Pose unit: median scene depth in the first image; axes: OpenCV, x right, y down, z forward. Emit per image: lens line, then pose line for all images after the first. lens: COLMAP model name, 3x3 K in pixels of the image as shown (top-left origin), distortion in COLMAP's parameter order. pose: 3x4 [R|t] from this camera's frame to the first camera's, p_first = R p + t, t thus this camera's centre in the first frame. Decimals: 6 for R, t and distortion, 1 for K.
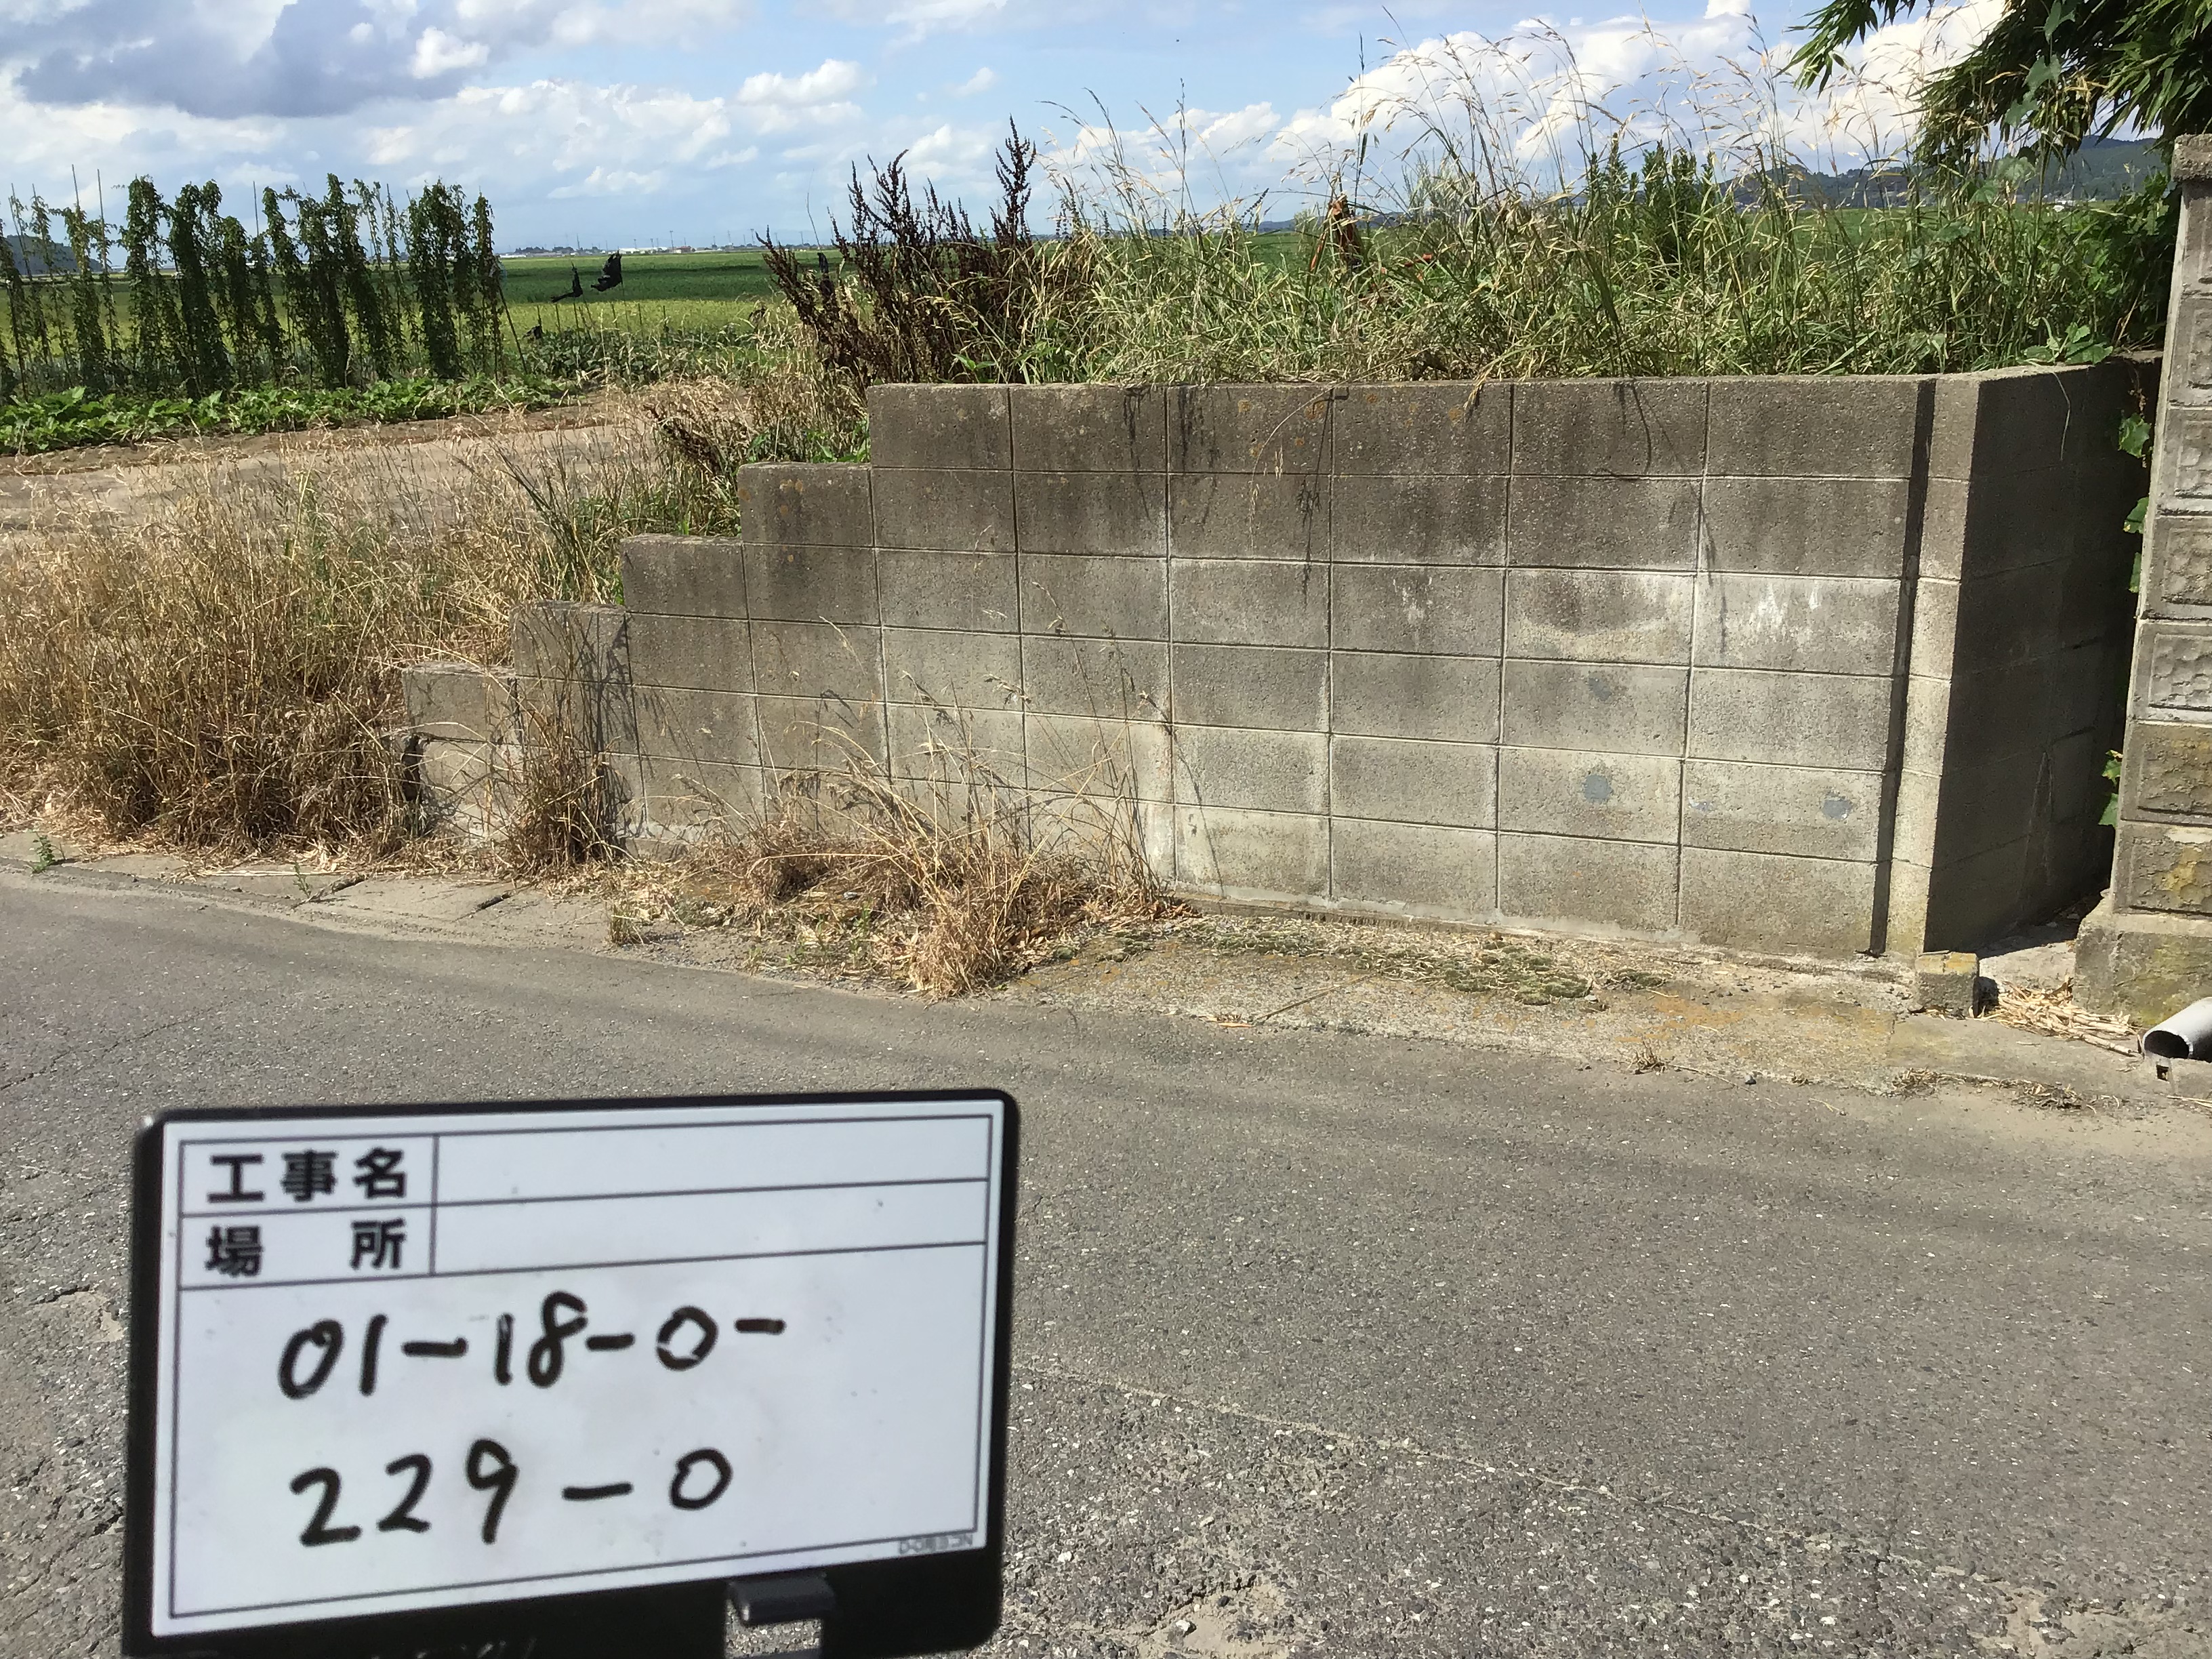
lens RADIAL K [[2019.6, 0, 1106.0], [0, 2019.6, 829.5], [0, 0, 1]] dist [0.112033, -0.208404]
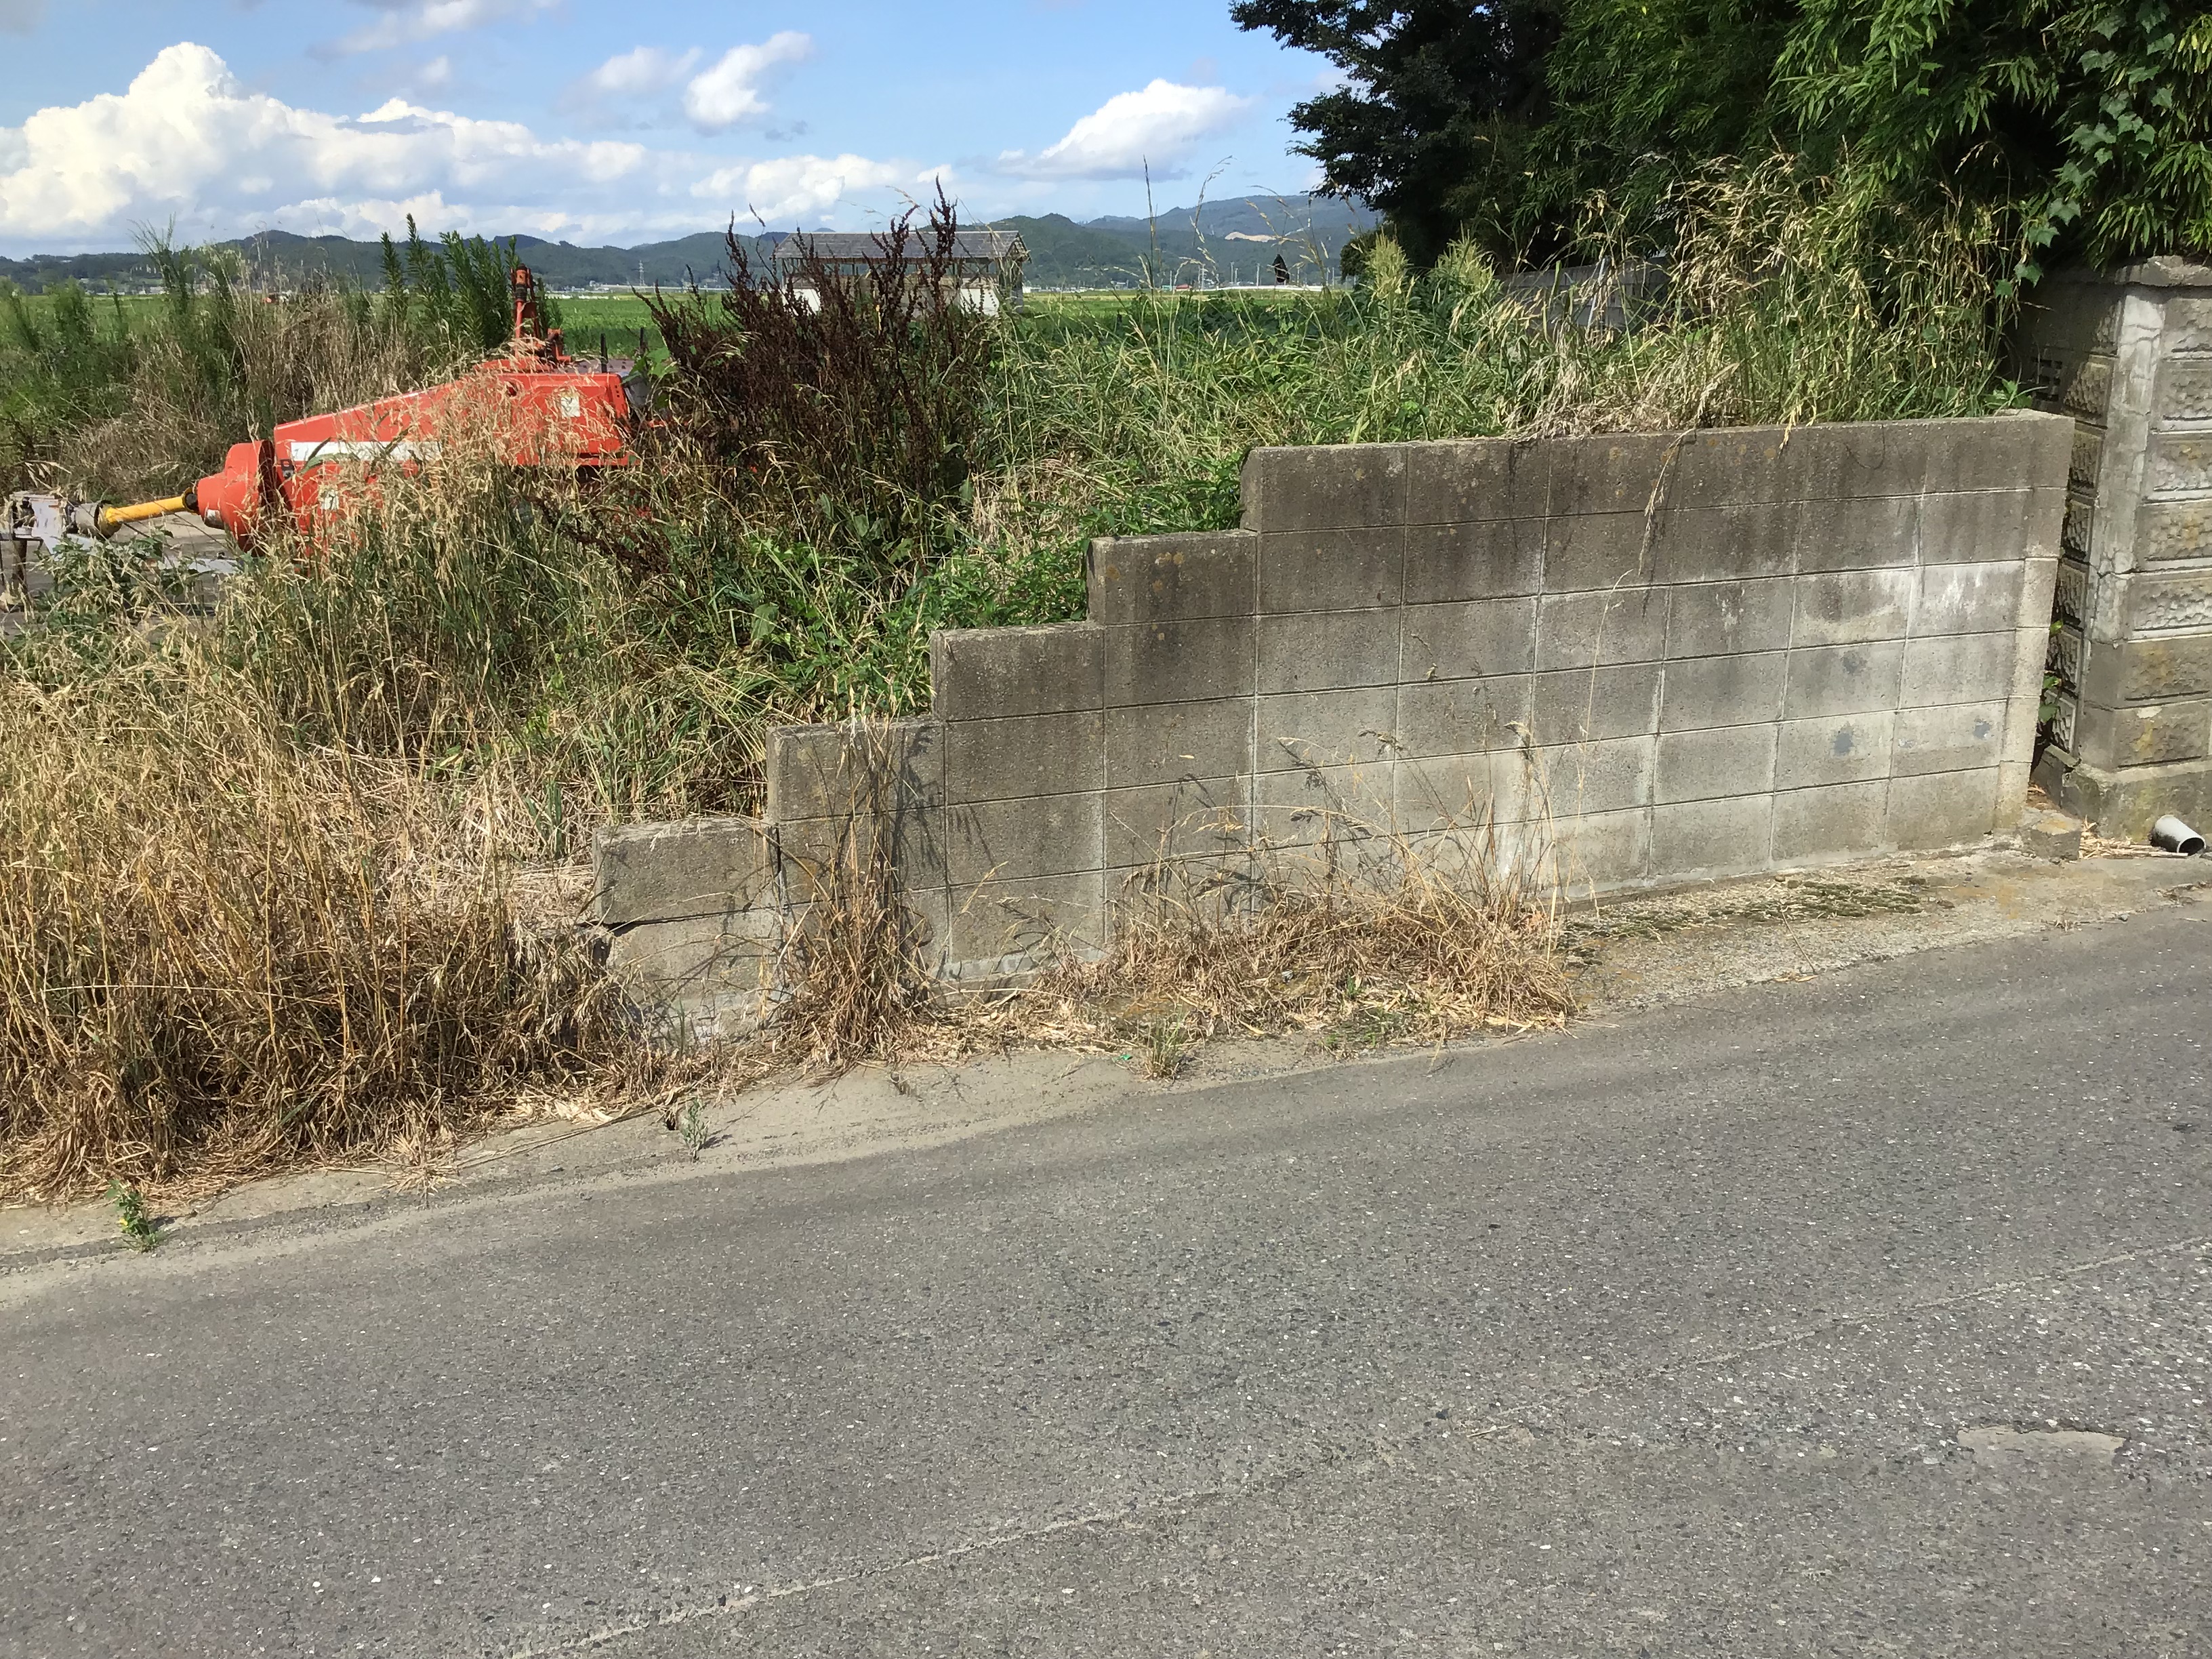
lens RADIAL K [[2019.6, 0, 1106.0], [0, 2019.6, 829.5], [0, 0, 1]] dist [0.112033, -0.208404]
pose [[0.687601, -0.157752, 0.708745, -0.932094], [0.182554, 0.982318, 0.041536, -0.099115], [-0.702765, 0.100824, 0.704241, 0.410370]]
